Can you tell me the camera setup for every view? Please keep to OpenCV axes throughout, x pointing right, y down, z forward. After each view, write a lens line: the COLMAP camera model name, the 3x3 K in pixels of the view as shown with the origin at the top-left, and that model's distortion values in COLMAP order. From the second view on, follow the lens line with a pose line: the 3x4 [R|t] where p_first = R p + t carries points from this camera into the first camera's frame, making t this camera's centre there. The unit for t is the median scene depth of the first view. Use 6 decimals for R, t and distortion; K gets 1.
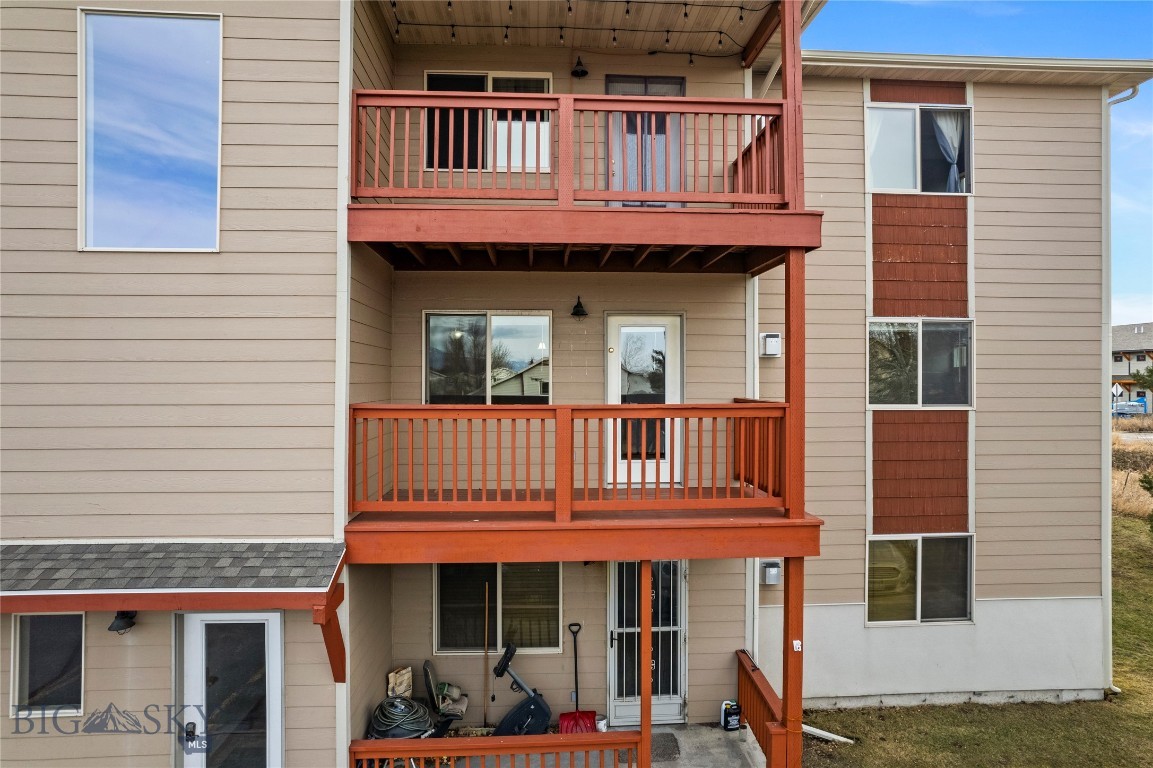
lens RADIAL K [[742.3, 0, 576.5], [0, 742.3, 384.0], [0, 0, 1]] dist [-0.077016, 0.066744]
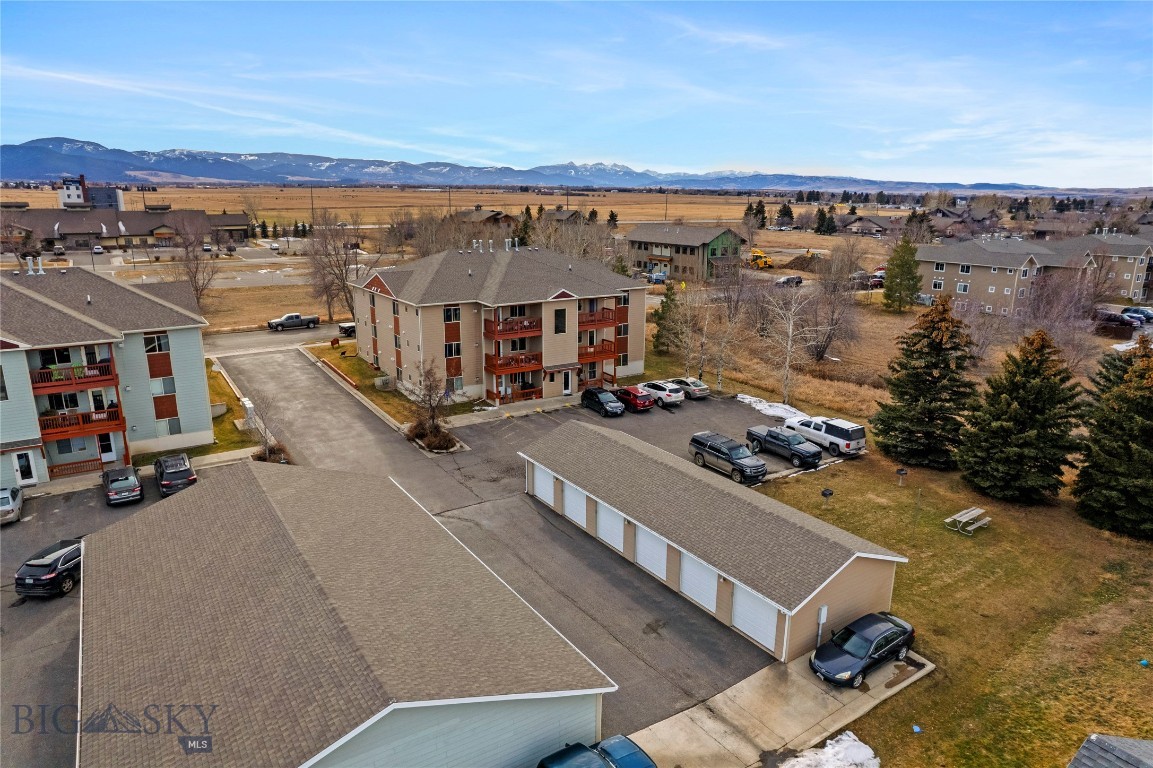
lens RADIAL K [[742.3, 0, 576.5], [0, 742.3, 384.0], [0, 0, 1]] dist [-0.077016, 0.066744]
pose [[0.866903, -0.119416, 0.483961, -3.714167], [-0.004673, 0.968892, 0.247440, -1.398577], [-0.498454, -0.216768, 0.839378, -5.292277]]
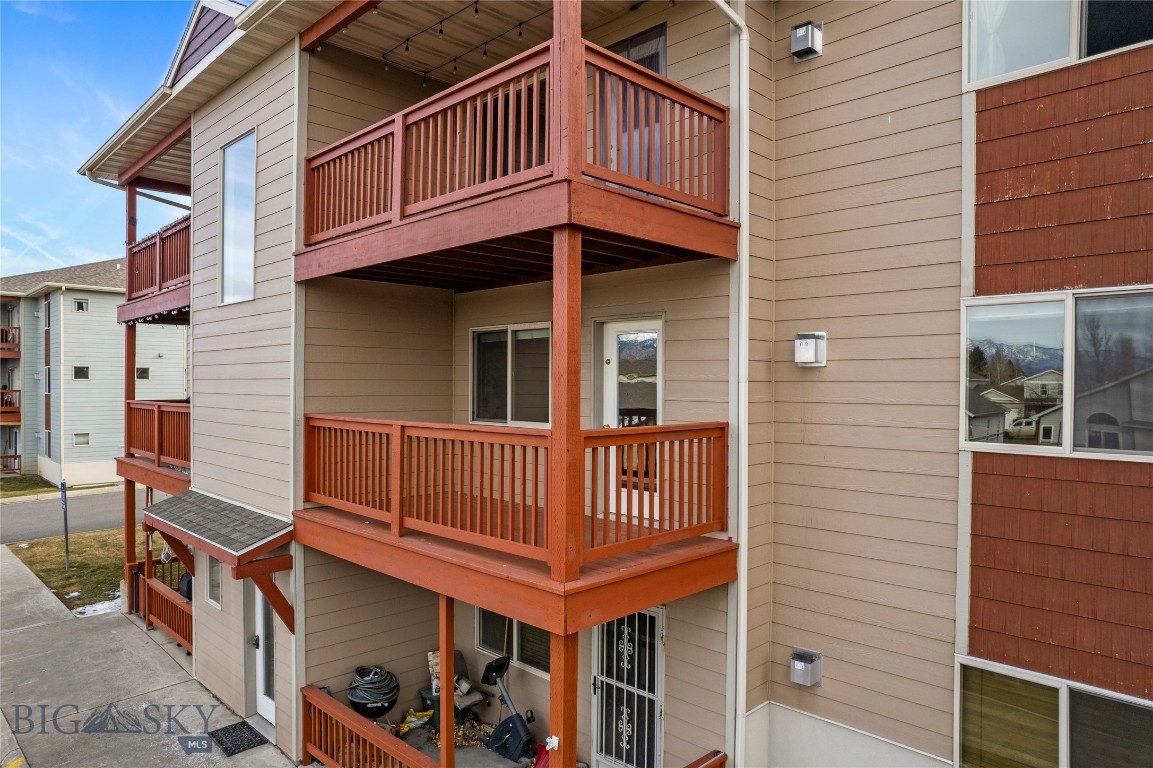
lens RADIAL K [[742.0, 0, 580.5], [0, 742.0, 398.5], [0, 0, 1]] dist [-0.074143, 0.076575]
pose [[0.670423, 0.018733, -0.741743, 0.686970], [-0.009421, 0.999816, 0.016736, -0.016161], [0.741919, -0.004232, 0.670476, 0.386758]]
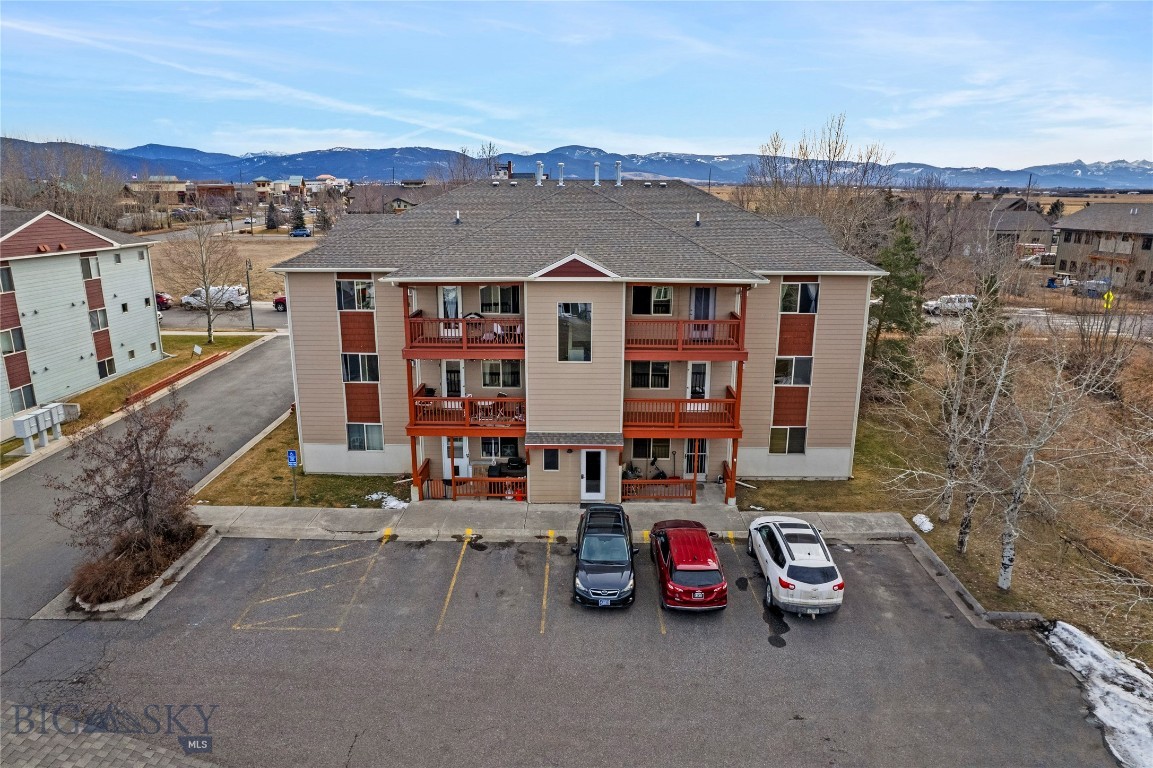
lens RADIAL K [[742.3, 0, 576.5], [0, 742.3, 384.0], [0, 0, 1]] dist [-0.077016, 0.066744]
pose [[0.997482, 0.022524, -0.067254, -0.218995], [-0.005088, 0.968517, 0.248894, -0.776448], [0.070743, -0.247925, 0.966193, -2.121747]]
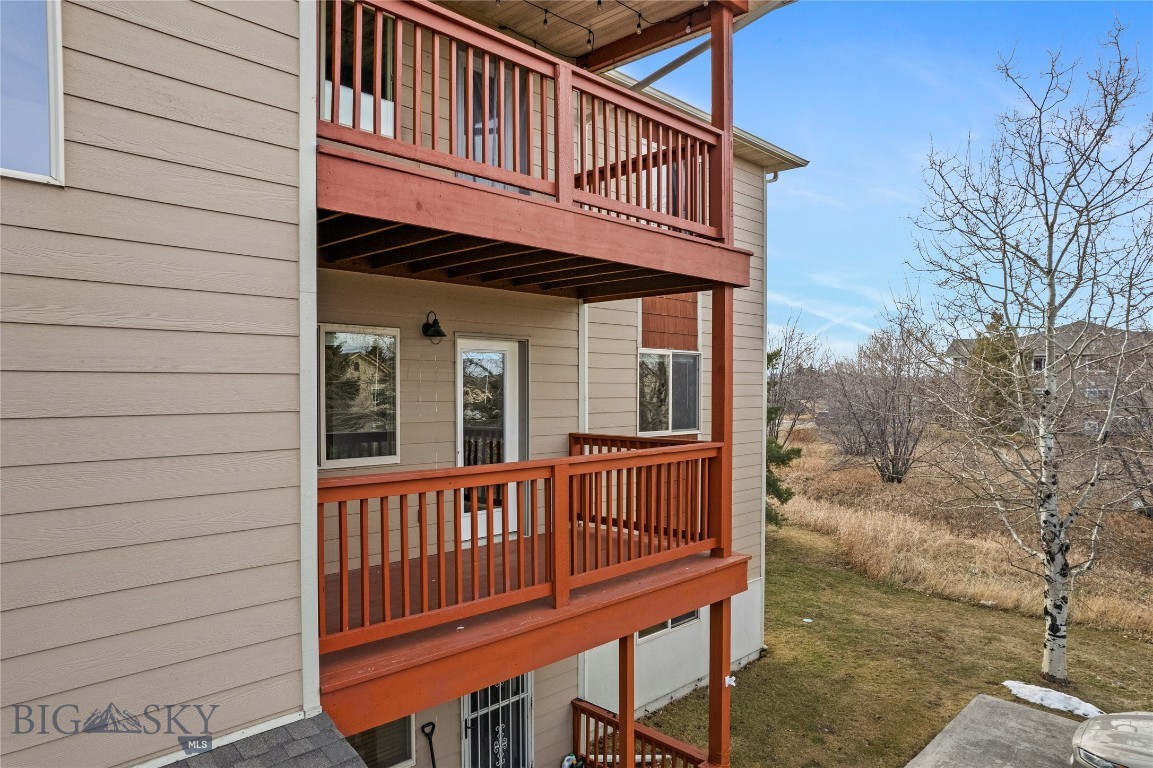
lens RADIAL K [[748.5, 0, 572.0], [0, 748.5, 414.1], [0, 0, 1]] dist [-0.081787, 0.064618]
pose [[0.739002, -0.023228, 0.673303, -0.412459], [0.001343, 0.999454, 0.033006, -0.035346], [-0.673702, -0.023487, 0.738630, 0.309565]]
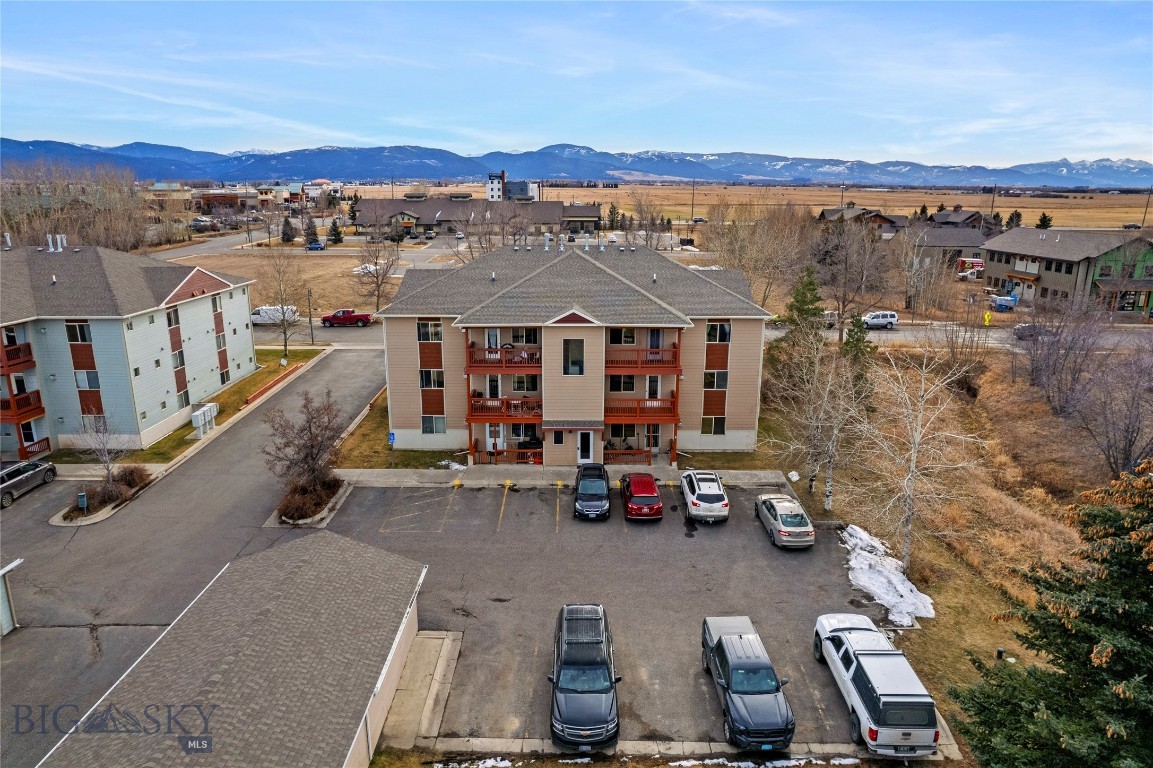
lens RADIAL K [[742.3, 0, 576.5], [0, 742.3, 384.0], [0, 0, 1]] dist [-0.077016, 0.066744]
pose [[0.998346, 0.018864, -0.054306, -0.151996], [-0.004639, 0.967988, 0.250954, -1.248968], [0.057302, -0.250287, 0.966474, -3.779745]]
